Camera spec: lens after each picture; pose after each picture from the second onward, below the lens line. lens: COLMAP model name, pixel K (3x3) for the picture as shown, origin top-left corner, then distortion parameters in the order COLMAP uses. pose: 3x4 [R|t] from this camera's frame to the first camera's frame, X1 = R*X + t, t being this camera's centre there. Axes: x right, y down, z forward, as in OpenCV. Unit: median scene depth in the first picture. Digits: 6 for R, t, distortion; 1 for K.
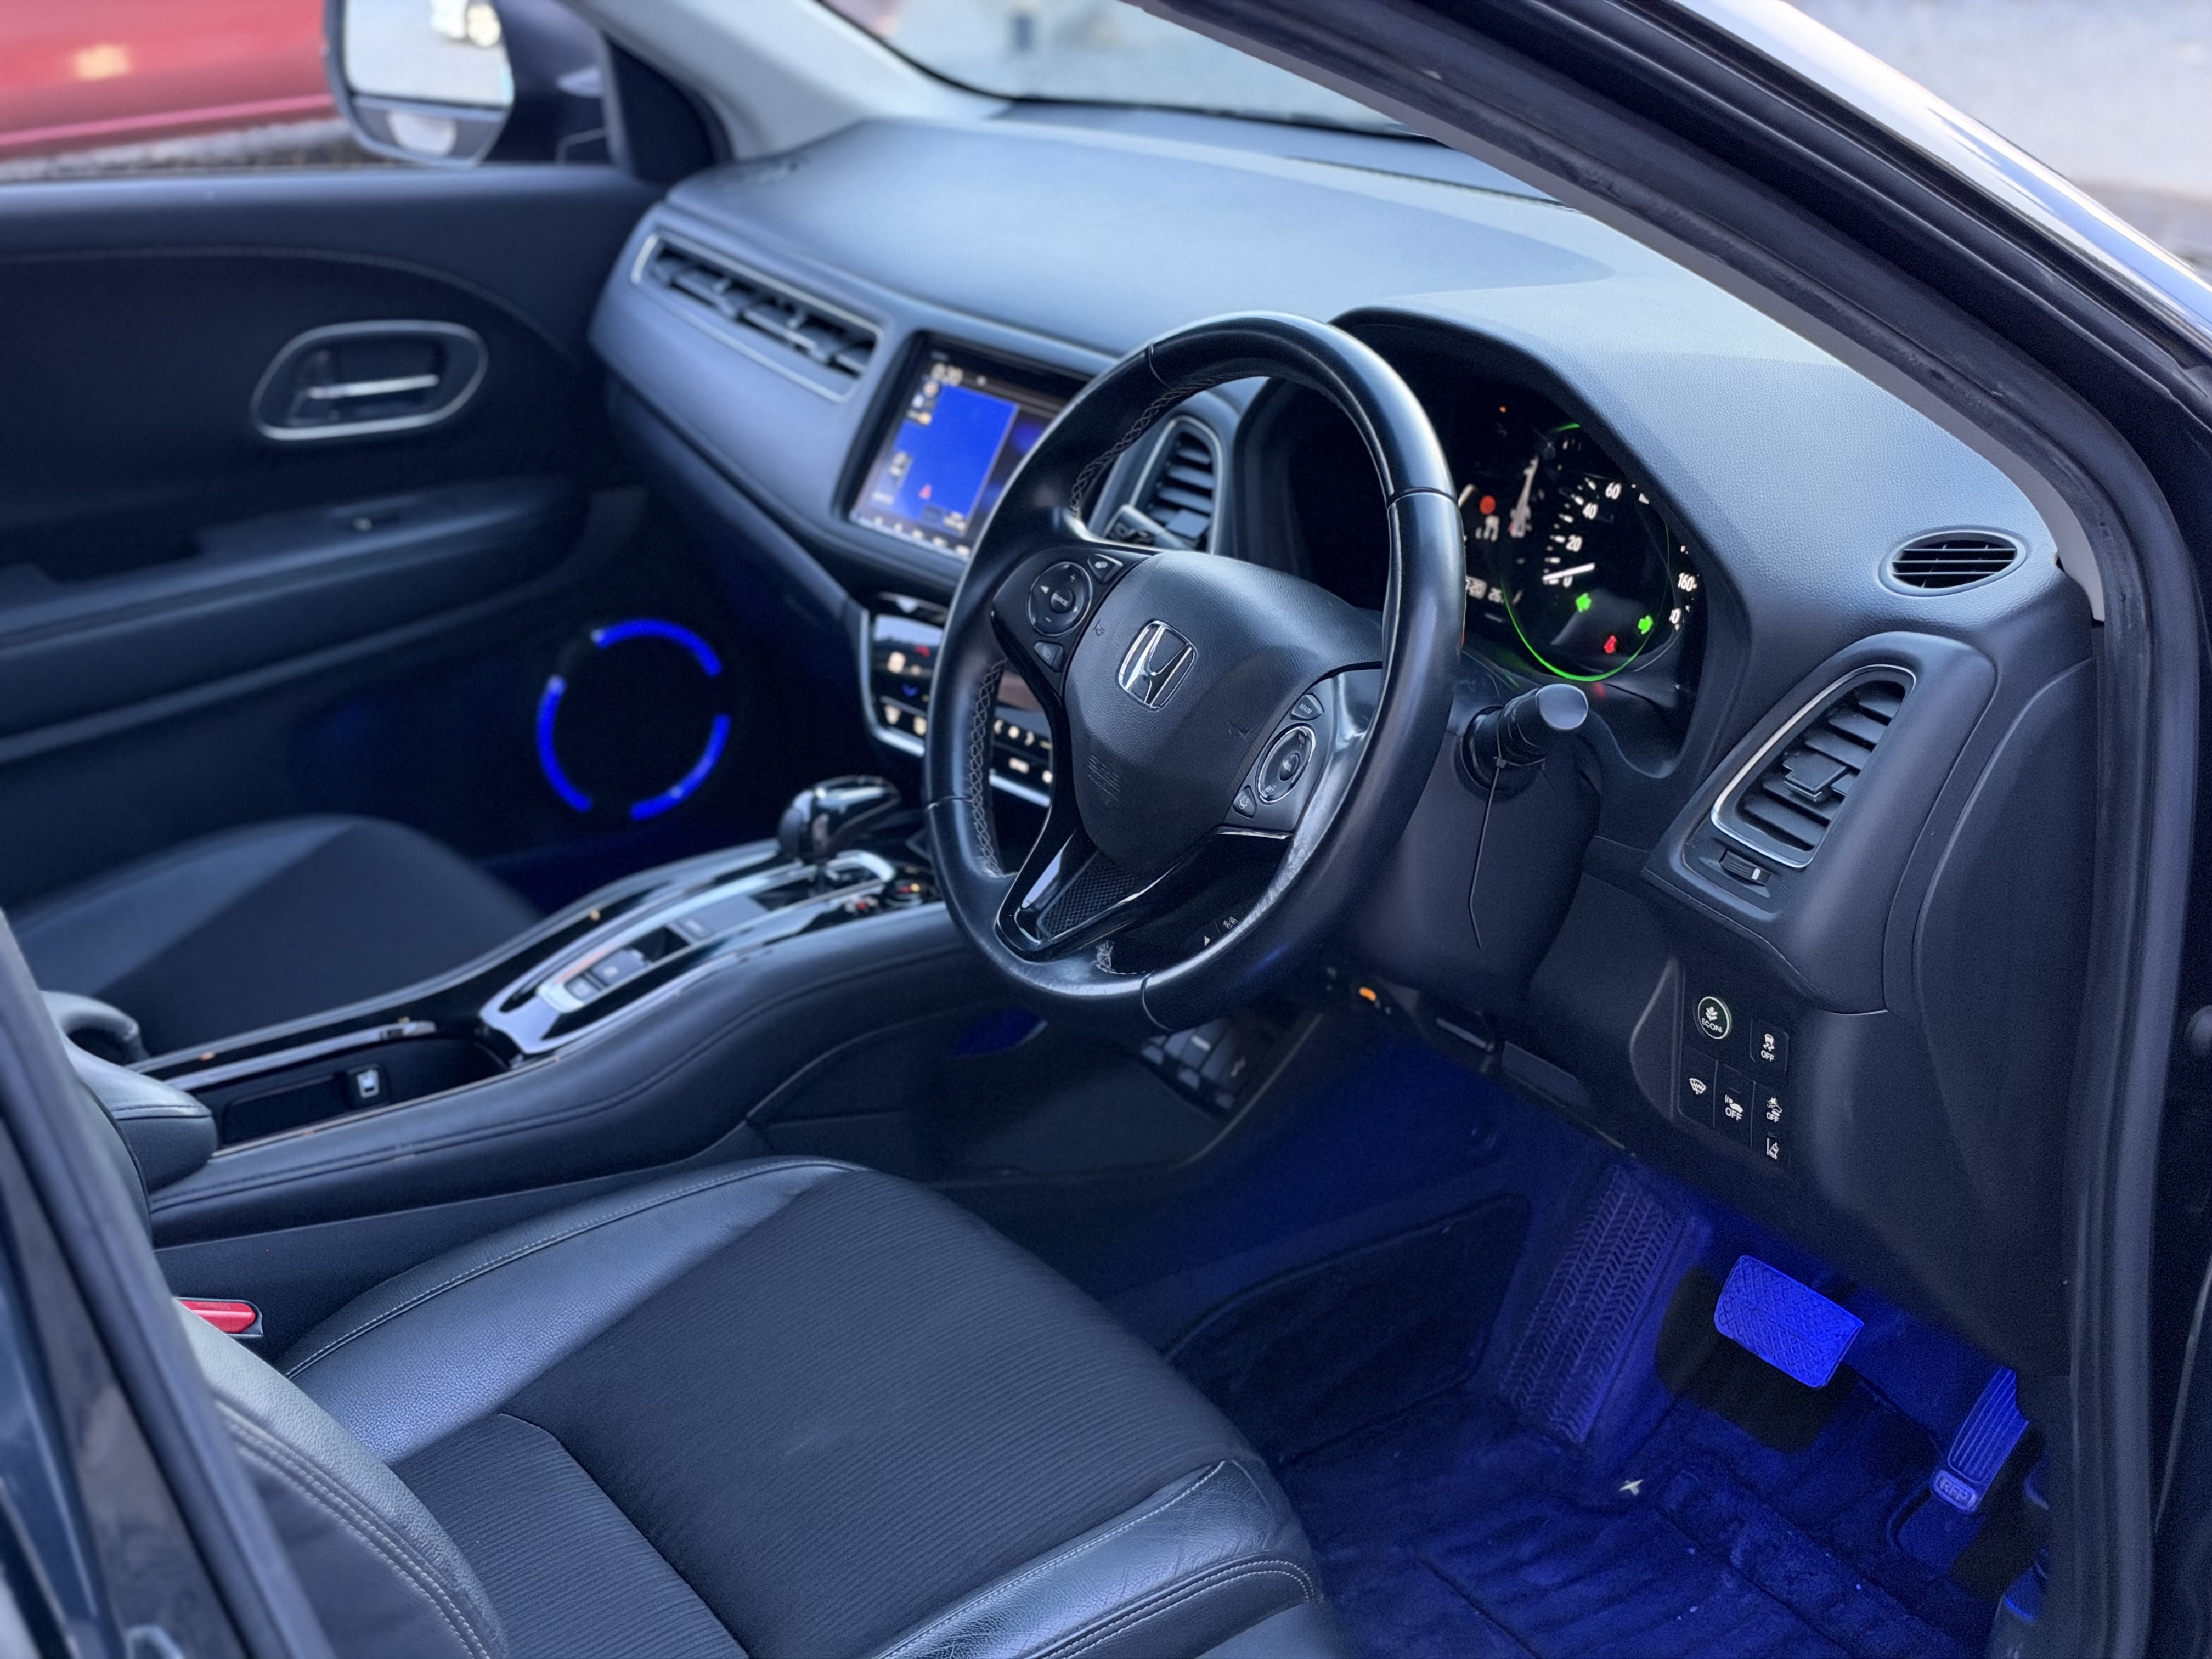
lens RADIAL K [[3294.6, 0, 1106.0], [0, 3294.6, 829.5], [0, 0, 1]] dist [0.197497, -0.103254]
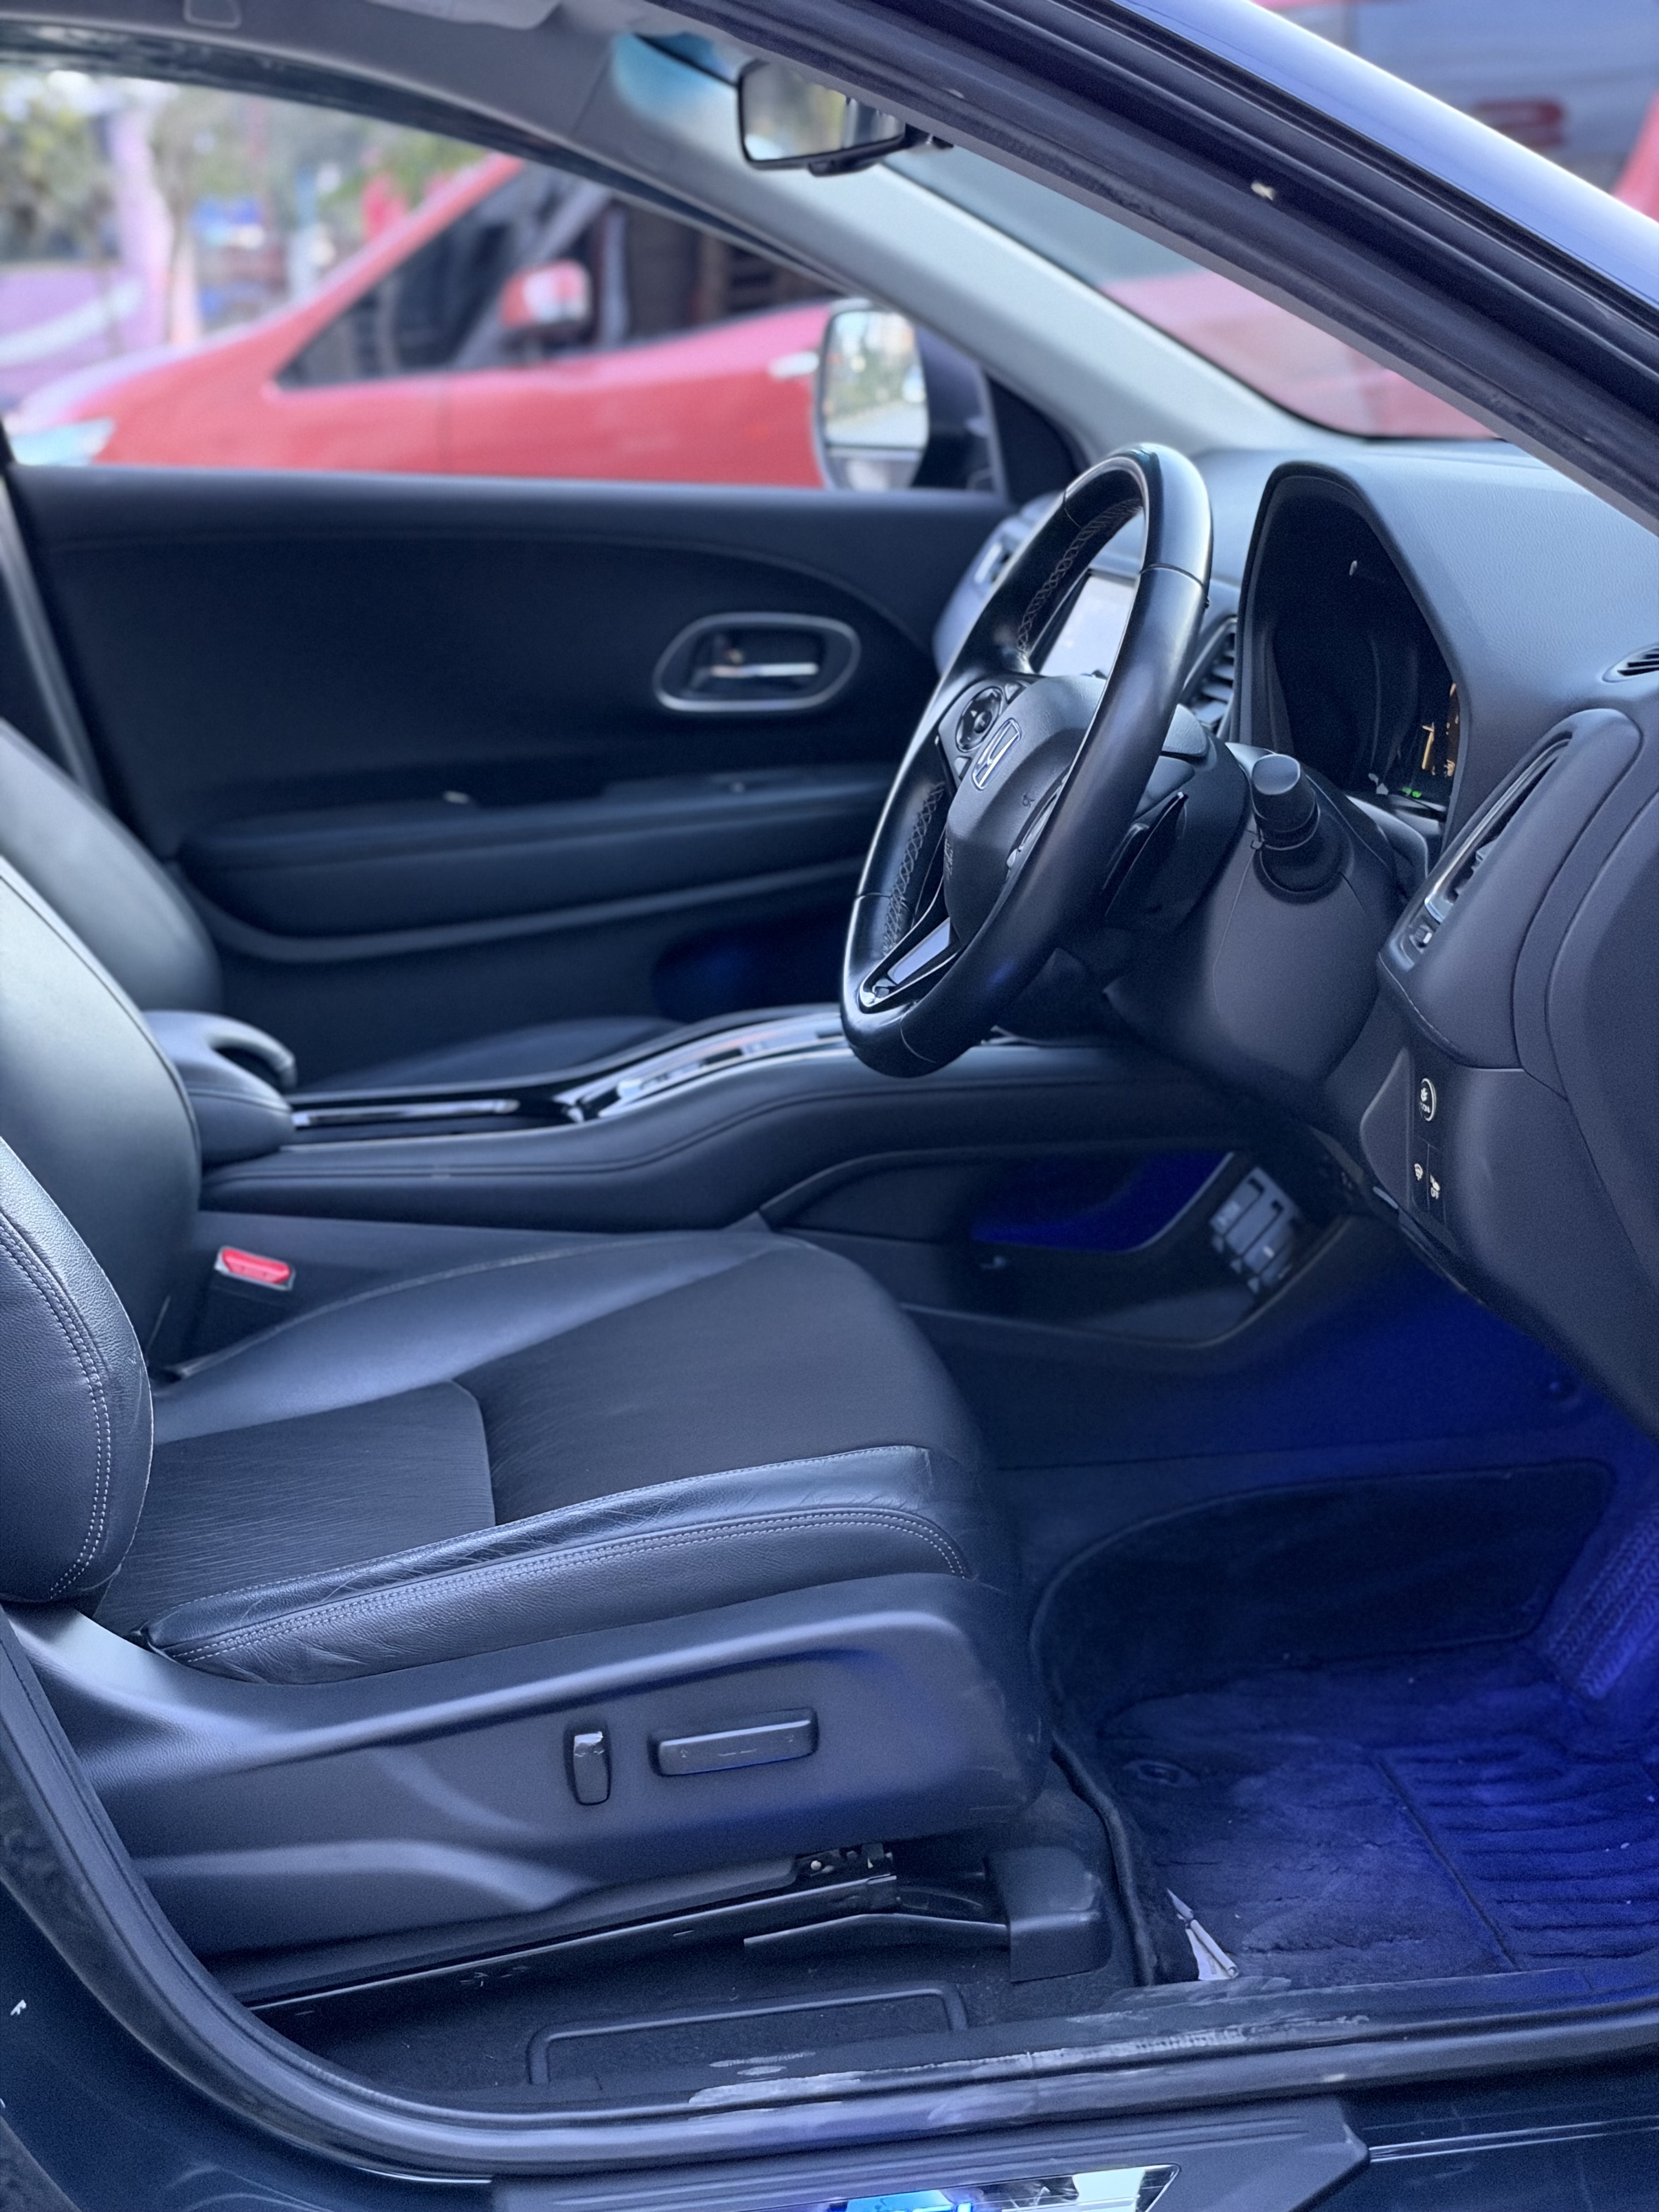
lens RADIAL K [[3294.6, 0, 829.5], [0, 3294.6, 1106.0], [0, 0, 1]] dist [0.197497, -0.103254]
pose [[0.902421, 0.089187, -0.421524, 0.387216], [-0.141356, 0.985475, -0.094114, 0.156592], [0.407008, 0.144515, 0.901920, -0.008055]]
